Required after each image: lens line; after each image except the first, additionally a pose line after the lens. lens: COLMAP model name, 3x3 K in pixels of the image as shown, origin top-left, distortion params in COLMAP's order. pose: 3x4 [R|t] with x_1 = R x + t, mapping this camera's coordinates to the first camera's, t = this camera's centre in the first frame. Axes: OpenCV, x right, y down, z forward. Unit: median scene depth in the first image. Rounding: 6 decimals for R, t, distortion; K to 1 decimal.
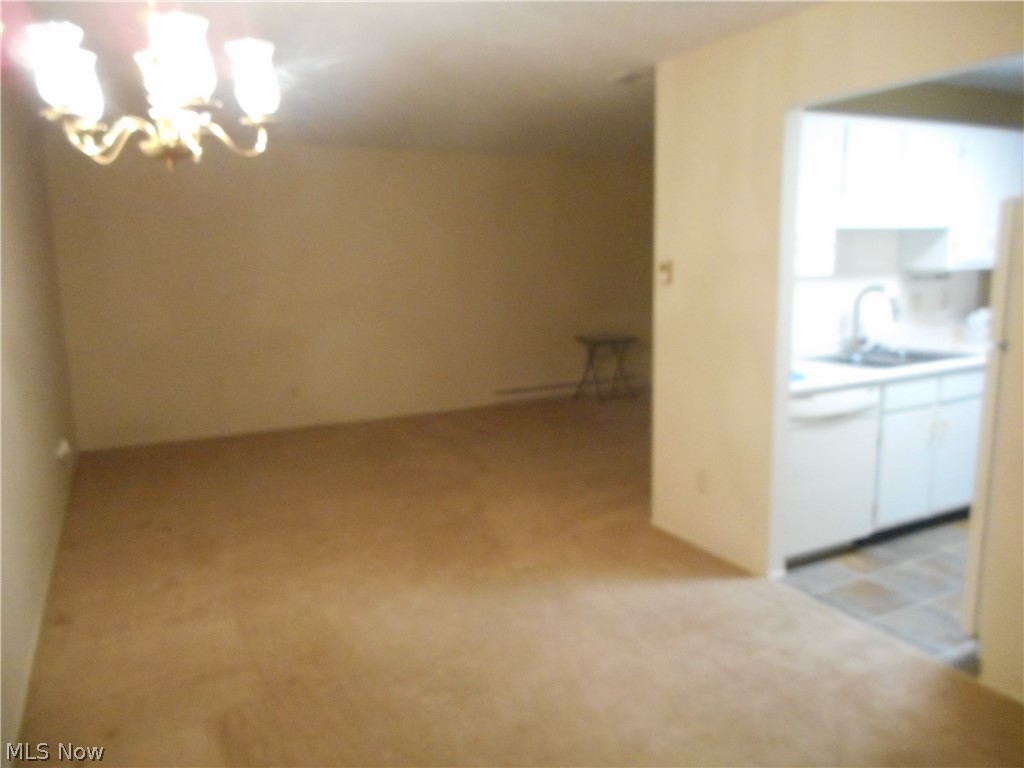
lens RADIAL K [[769.4, 0, 512.0], [0, 769.4, 384.0], [0, 0, 1]] dist [-0.000618, -0.000977]
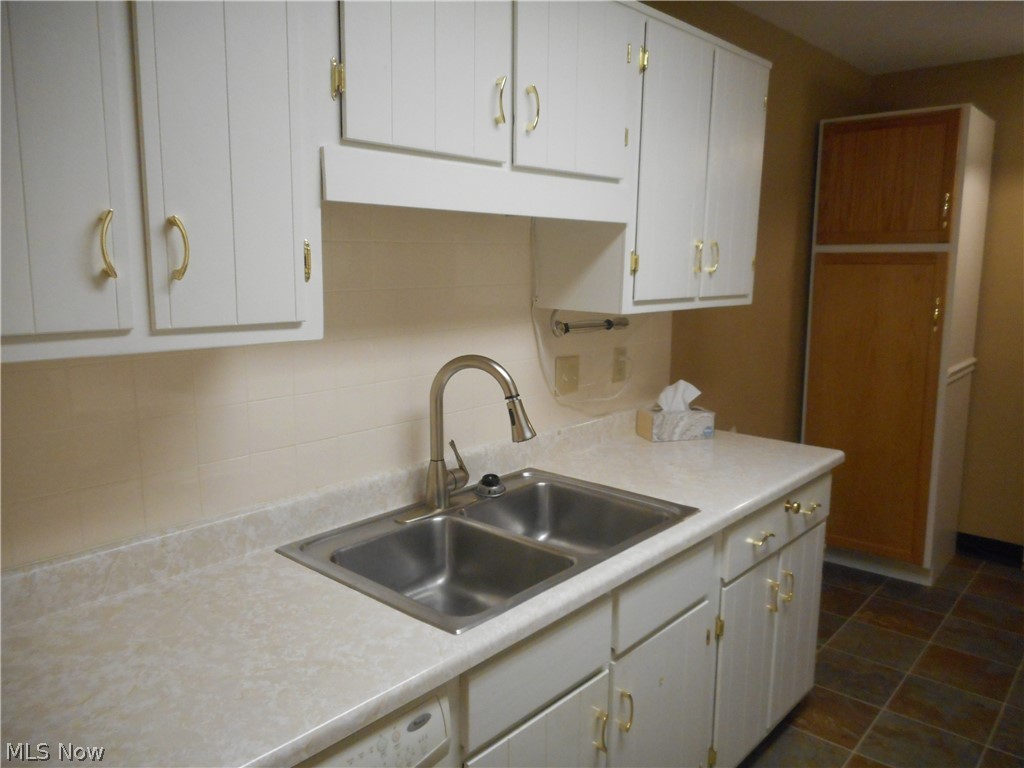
lens RADIAL K [[769.4, 0, 512.0], [0, 769.4, 384.0], [0, 0, 1]] dist [-0.000618, -0.000977]
pose [[0.935689, -0.029128, 0.351620, 0.328117], [0.034608, 0.999358, -0.009310, -0.100626], [-0.351123, 0.020880, 0.936096, 0.566287]]
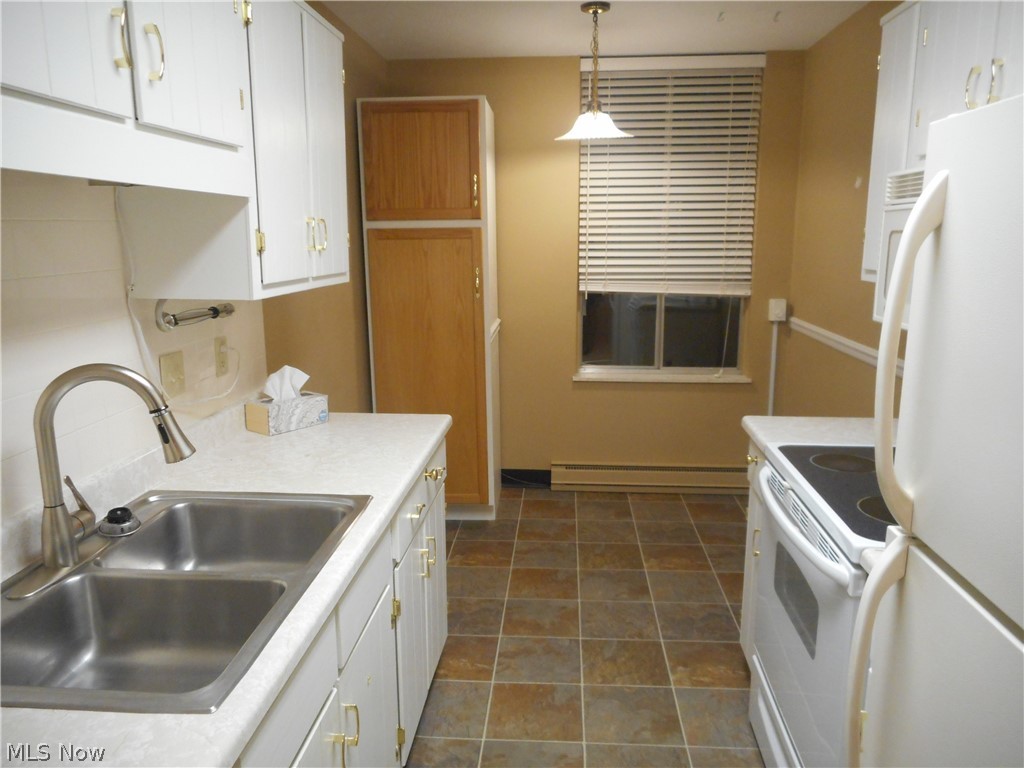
lens RADIAL K [[769.4, 0, 512.0], [0, 769.4, 384.0], [0, 0, 1]] dist [-0.000618, -0.000977]
pose [[0.531050, -0.142357, 0.835297, 0.275724], [0.139529, 0.987021, 0.079507, -0.113561], [-0.835774, 0.074326, 0.544020, 0.637998]]
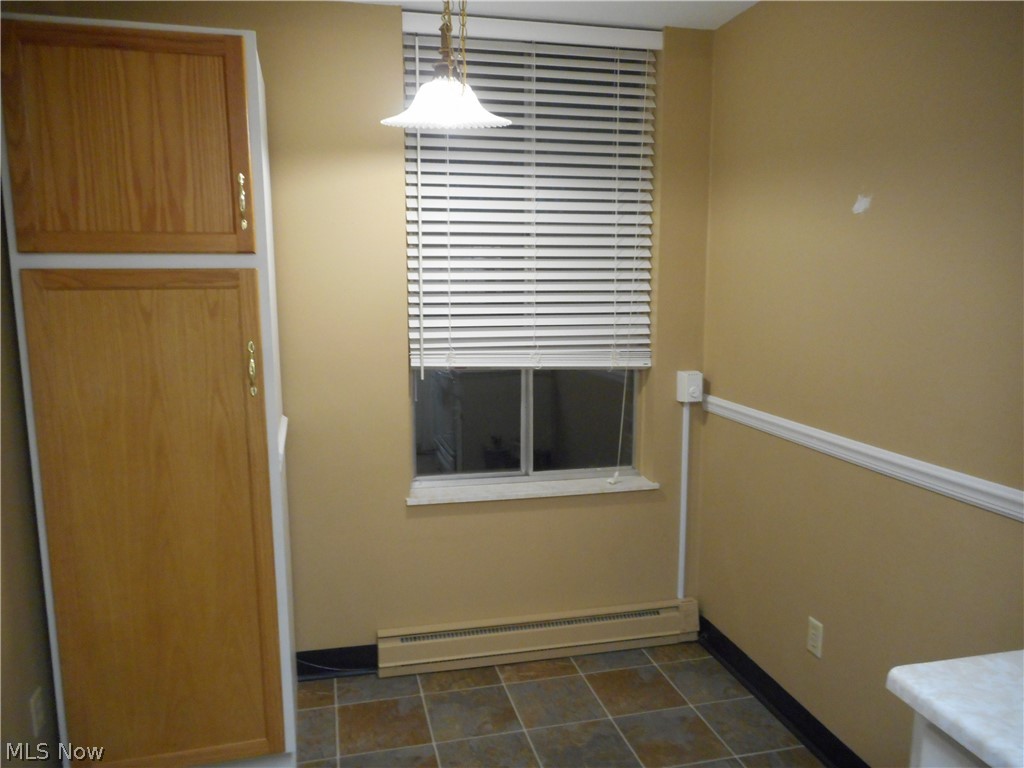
lens RADIAL K [[766.8, 0, 510.8], [0, 766.8, 387.1], [0, 0, 1]] dist [0.010636, 0.004842]
pose [[0.246974, -0.113538, 0.962348, 0.574713], [0.162231, 0.983940, 0.074451, -0.160492], [-0.955345, 0.137735, 0.261427, 0.857373]]
